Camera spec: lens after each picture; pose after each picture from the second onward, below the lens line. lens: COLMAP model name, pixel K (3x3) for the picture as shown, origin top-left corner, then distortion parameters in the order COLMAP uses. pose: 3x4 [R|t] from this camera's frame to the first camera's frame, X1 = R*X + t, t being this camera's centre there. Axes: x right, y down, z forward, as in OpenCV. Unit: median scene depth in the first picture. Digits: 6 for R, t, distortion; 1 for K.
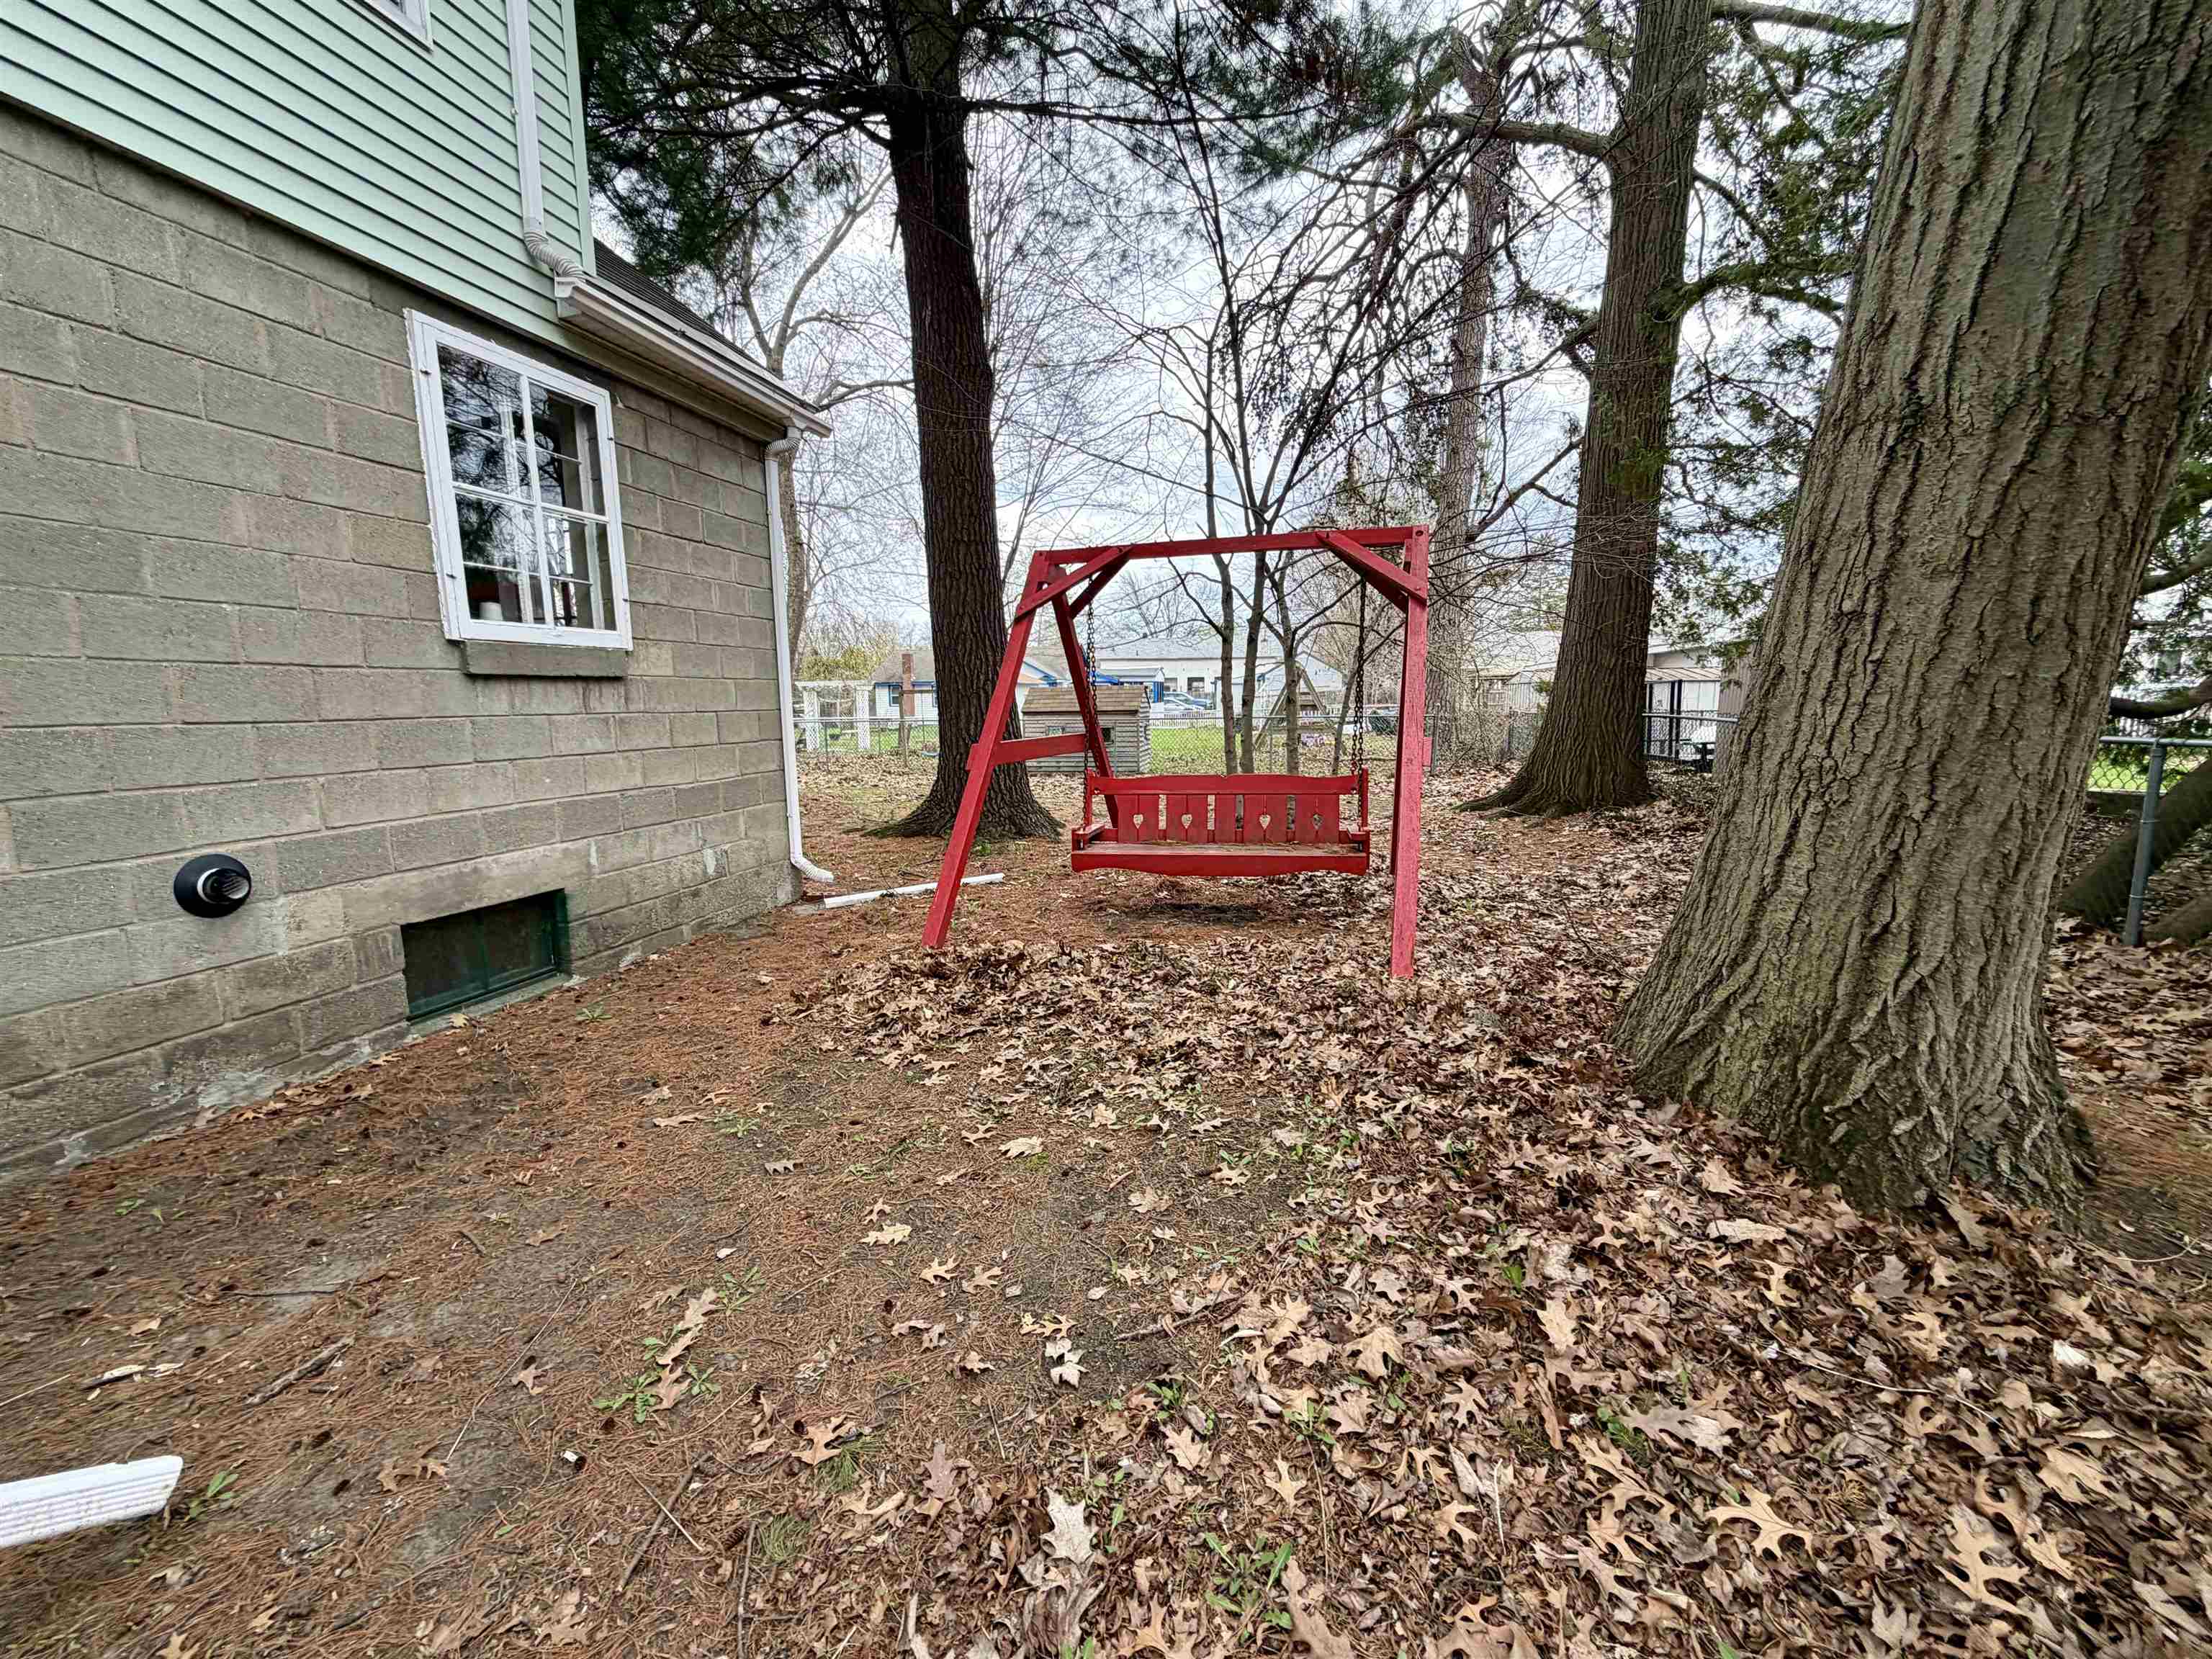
lens RADIAL K [[880.7, 0, 1100.7], [0, 880.7, 828.7], [0, 0, 1]] dist [0.003491, -0.000184]
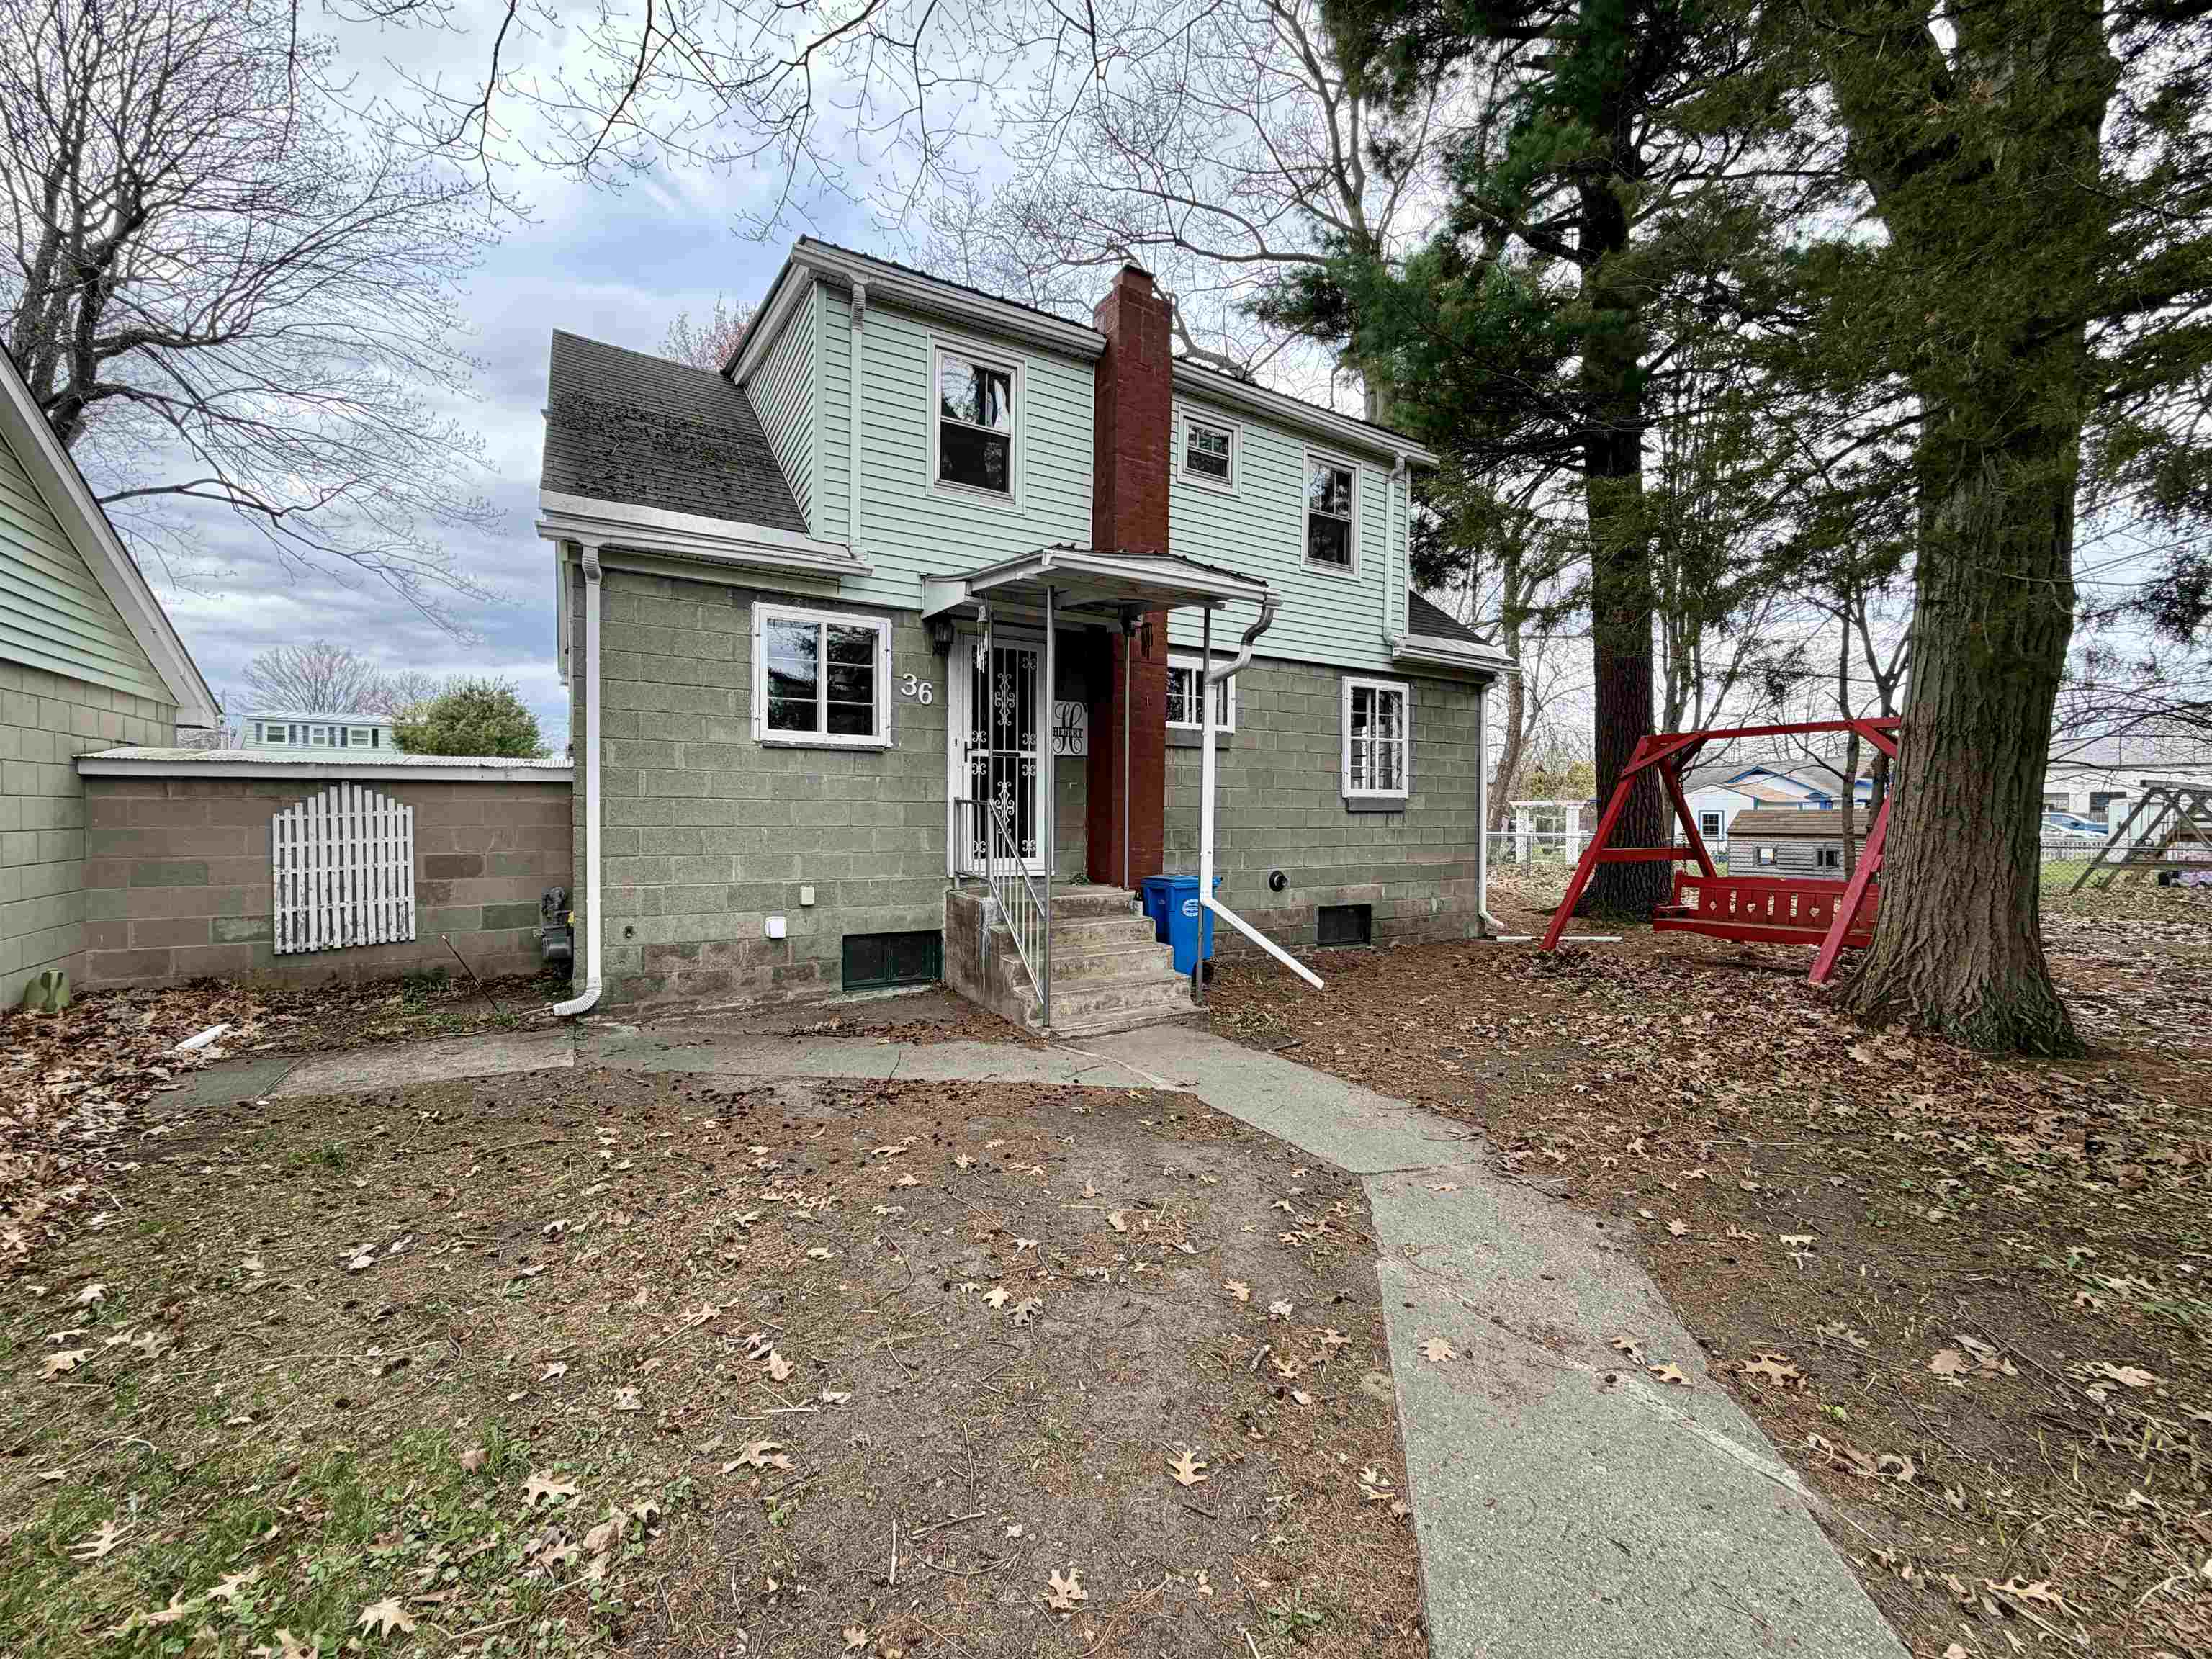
lens RADIAL K [[880.7, 0, 1100.7], [0, 880.7, 828.7], [0, 0, 1]] dist [0.003491, -0.000184]
pose [[0.715854, 0.024998, -0.697802, 0.464293], [-0.114104, 0.990113, -0.081586, 0.140448], [0.688864, 0.138025, 0.711629, -1.111375]]
